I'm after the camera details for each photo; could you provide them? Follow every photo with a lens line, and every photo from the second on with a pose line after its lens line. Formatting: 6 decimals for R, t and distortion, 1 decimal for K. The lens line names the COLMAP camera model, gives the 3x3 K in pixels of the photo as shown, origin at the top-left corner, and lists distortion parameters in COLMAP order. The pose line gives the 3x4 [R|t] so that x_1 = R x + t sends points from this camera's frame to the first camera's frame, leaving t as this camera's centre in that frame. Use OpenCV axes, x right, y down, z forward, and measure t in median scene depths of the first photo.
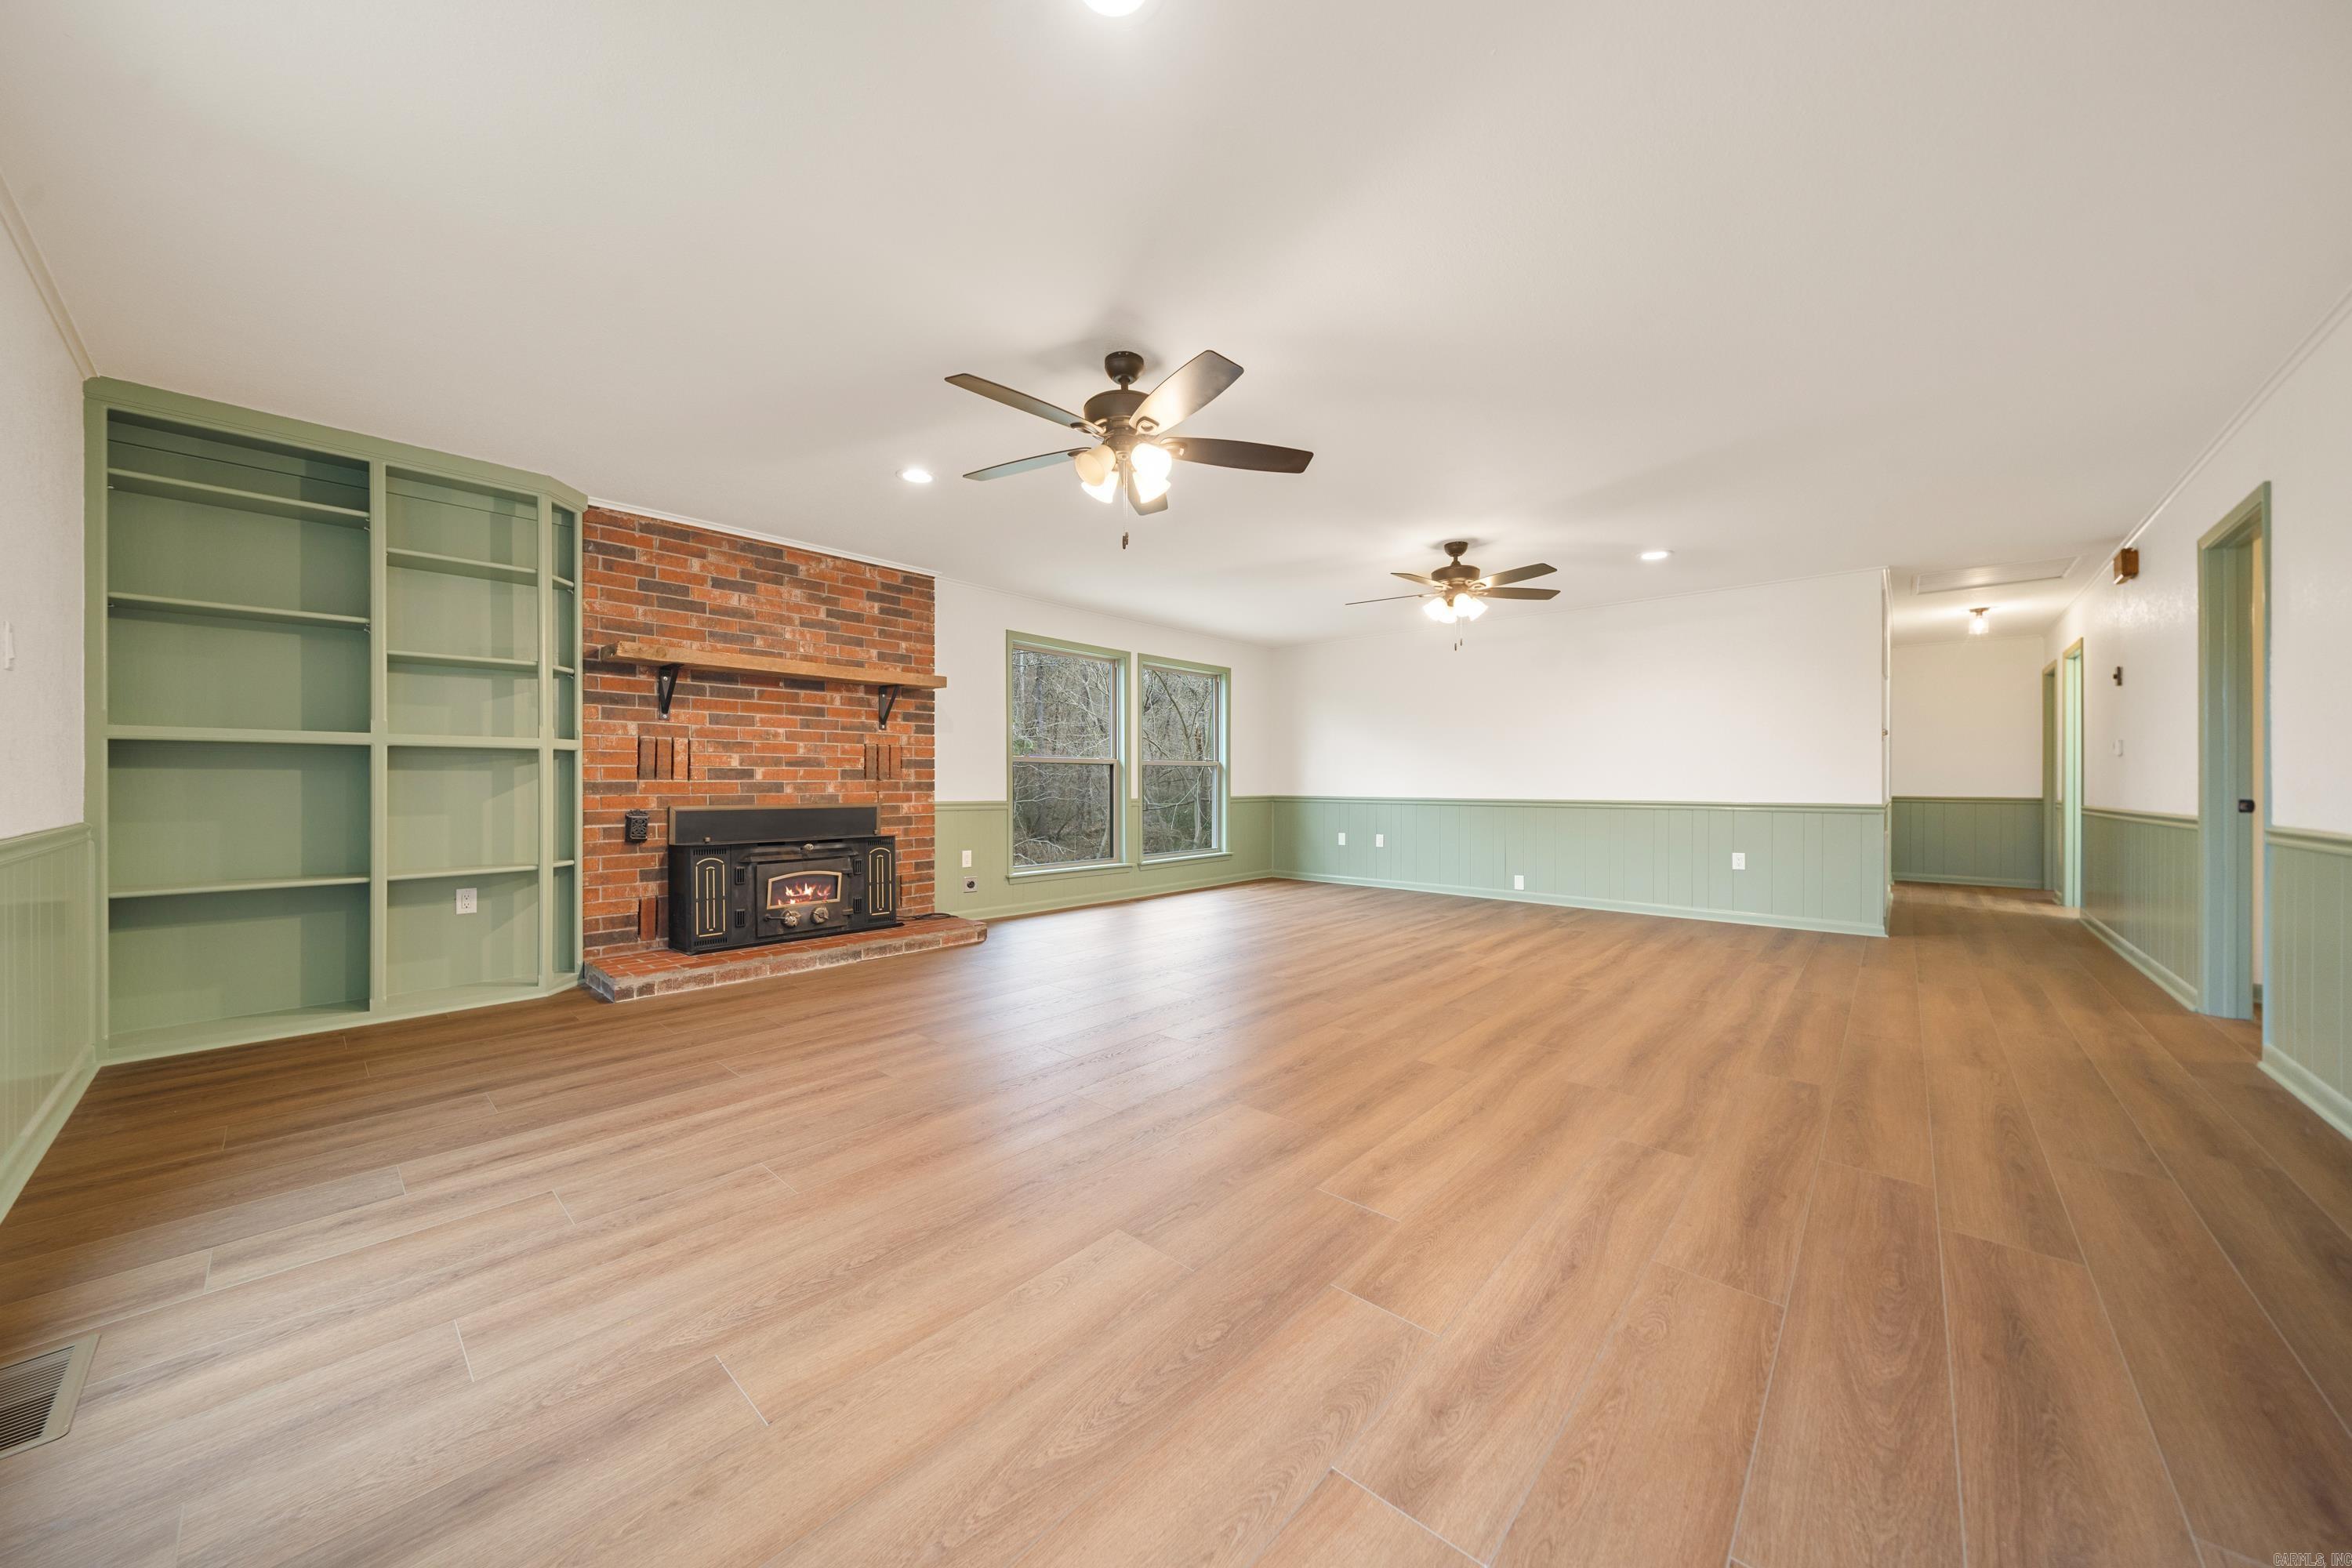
lens RADIAL K [[817.7, 0, 1150.4], [0, 817.7, 784.1], [0, 0, 1]] dist [-0.008080, -0.000182]
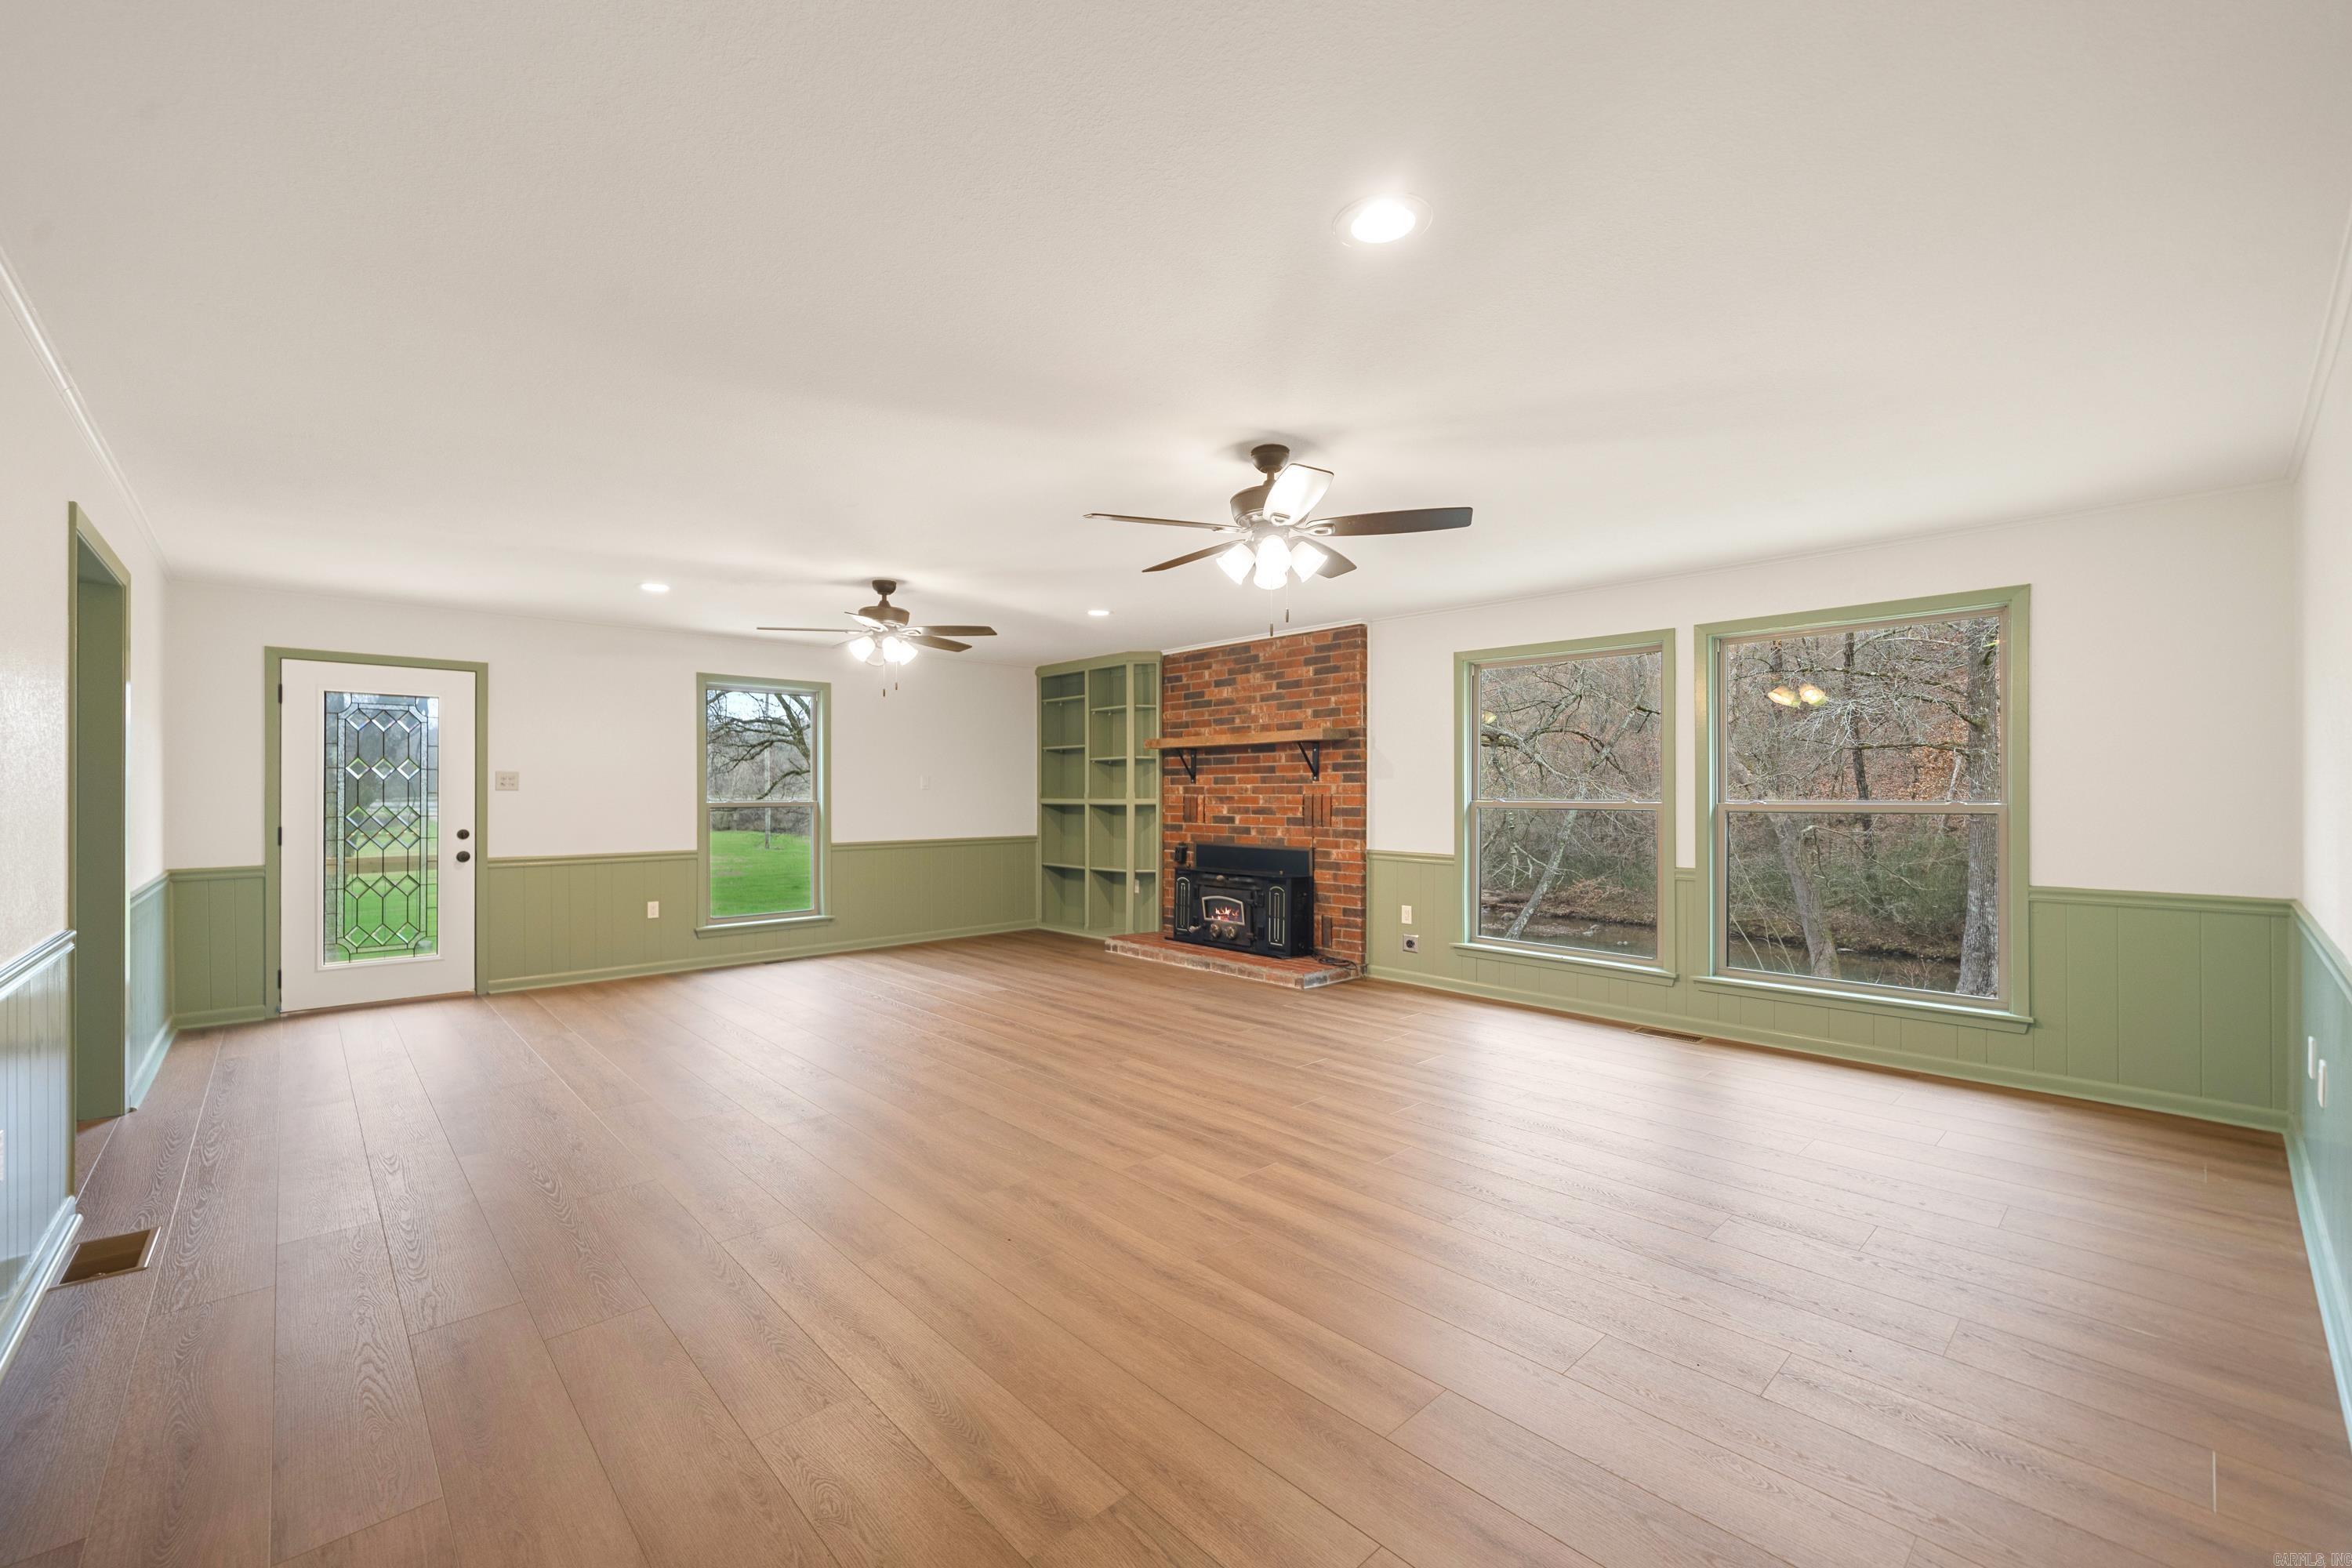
lens RADIAL K [[964.3, 0, 1169.2], [0, 964.3, 789.0], [0, 0, 1]] dist [-0.001628, 0.000419]
pose [[-0.085280, -0.004625, -0.996346, 1.097928], [-0.001497, 0.999989, -0.004513, -0.055940], [0.996356, 0.001107, -0.085286, 1.030479]]
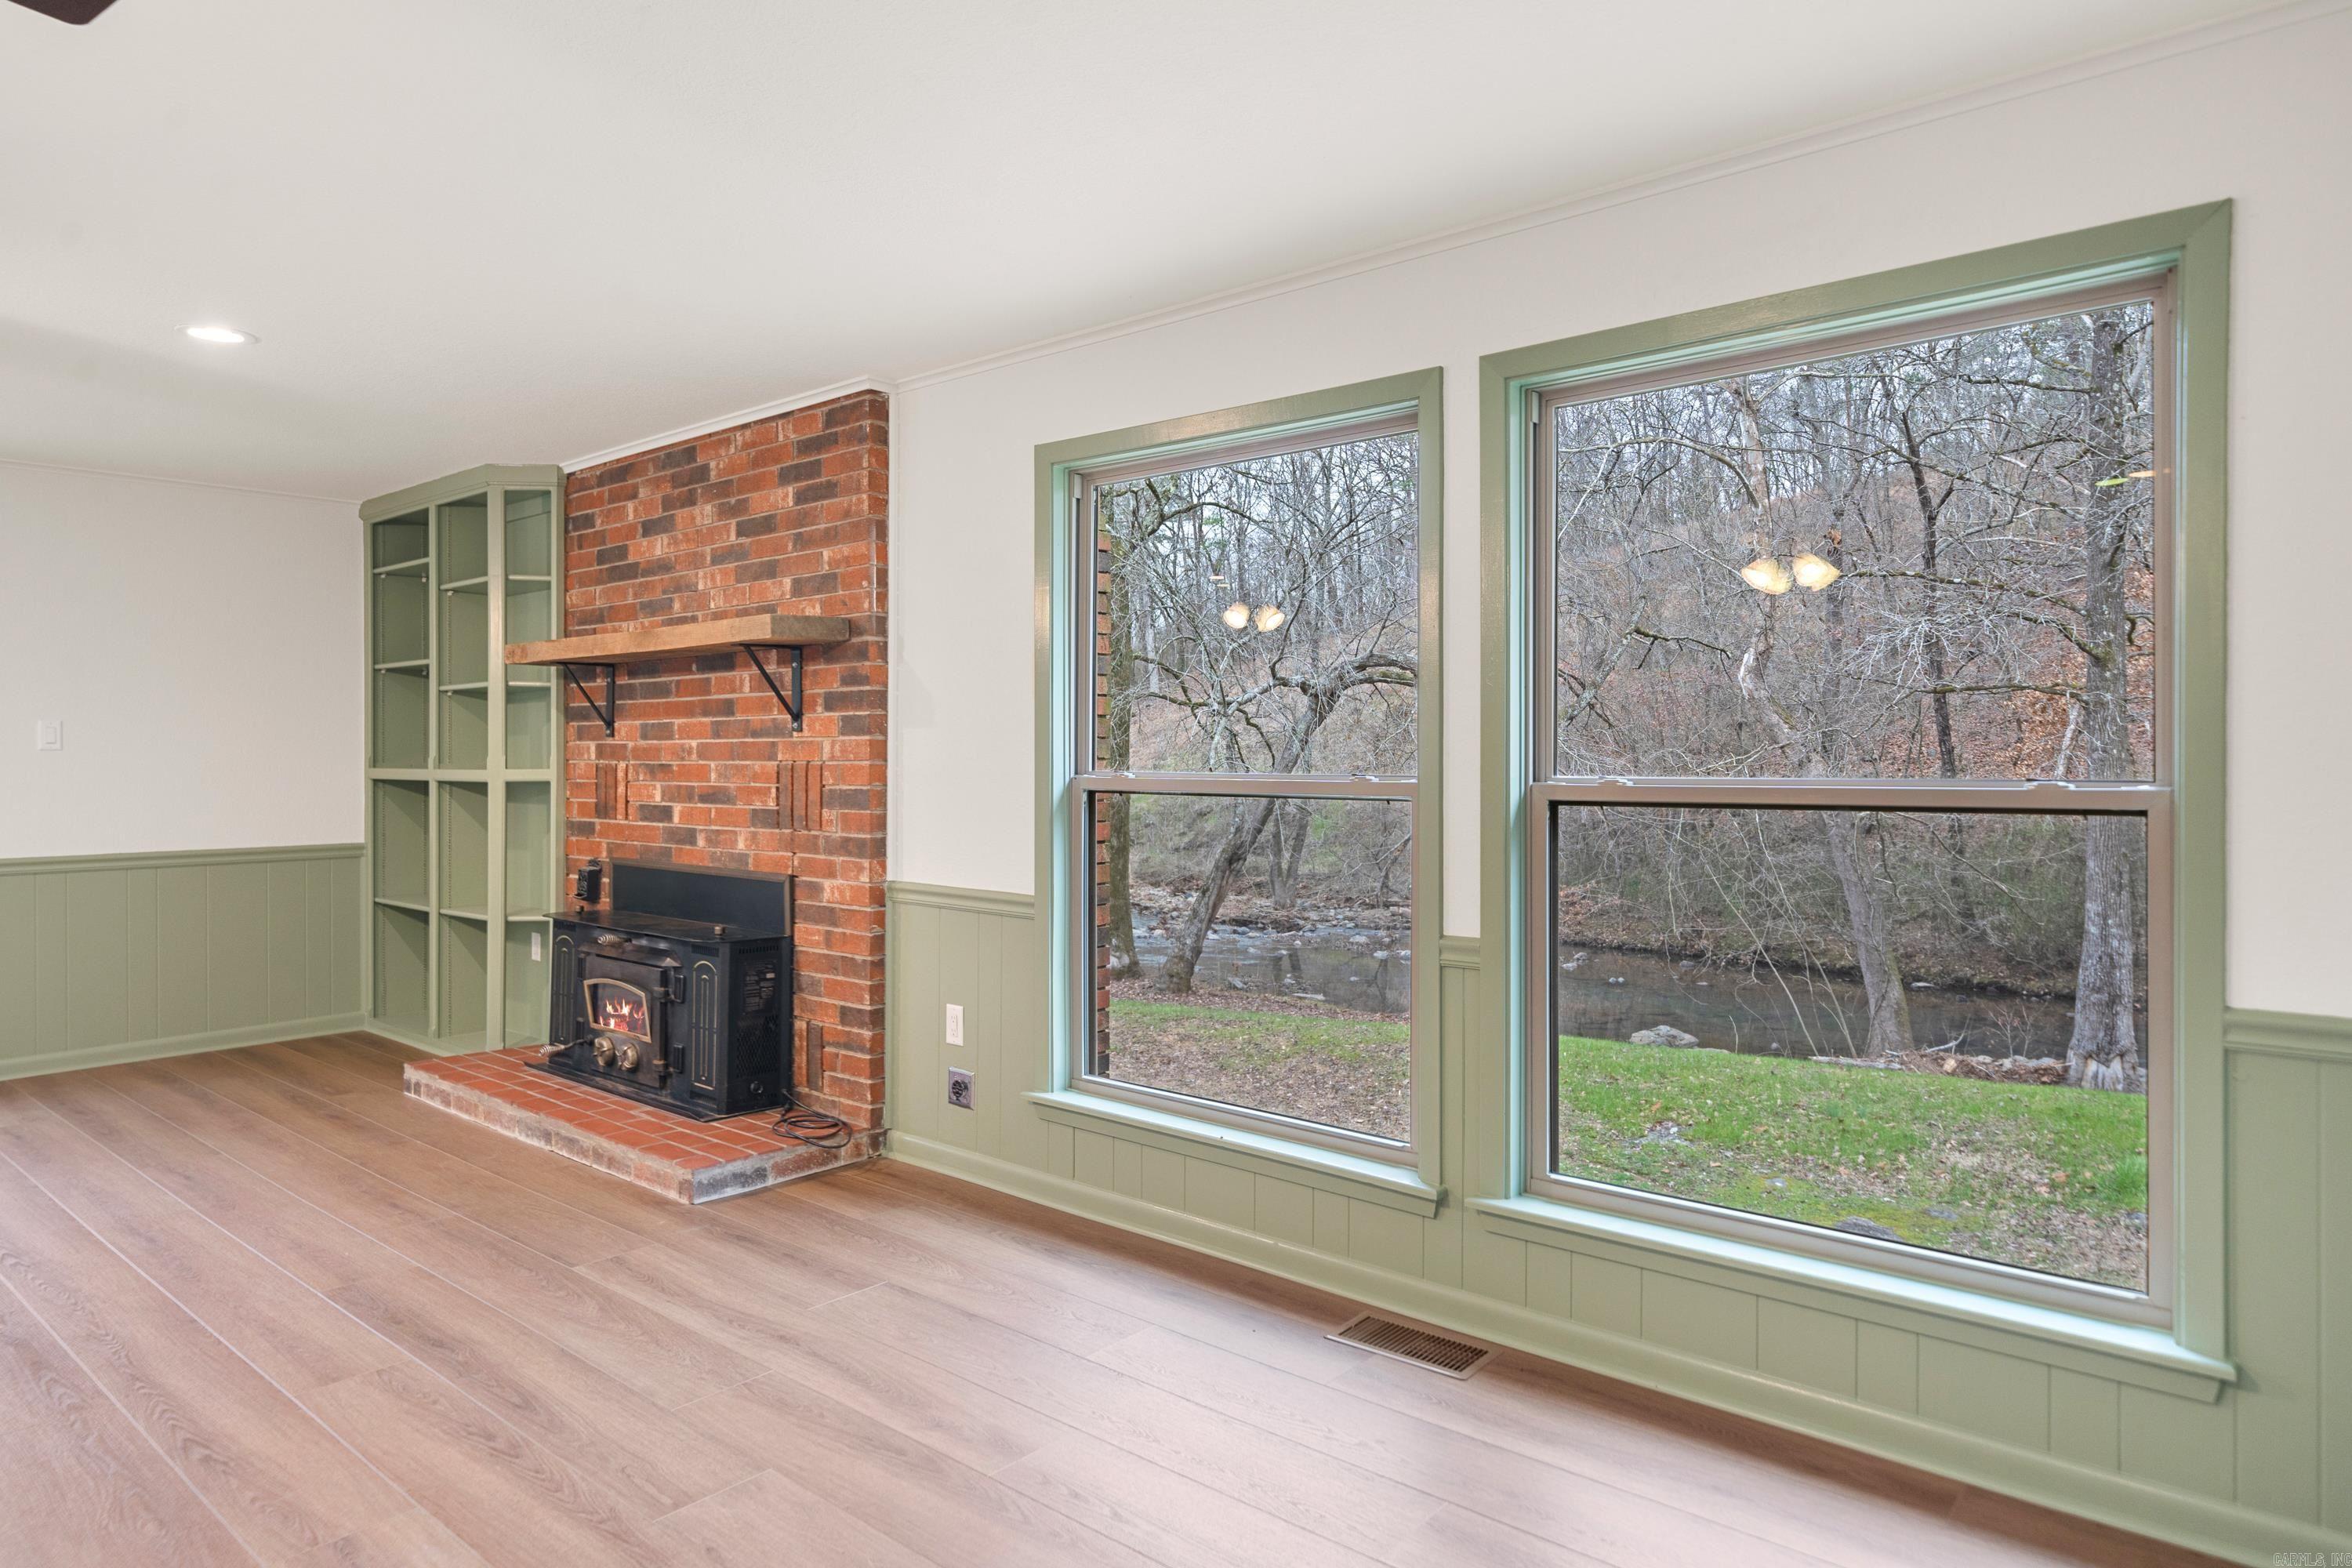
lens RADIAL K [[1409.7, 0, 1185.2], [0, 1409.7, 760.2], [0, 0, 1]] dist [0.005276, 0.000119]
pose [[0.038526, 0.001570, -0.999256, 0.628467], [-0.002245, 0.999996, 0.001485, -0.057108], [0.999255, 0.002186, 0.038529, 1.360279]]
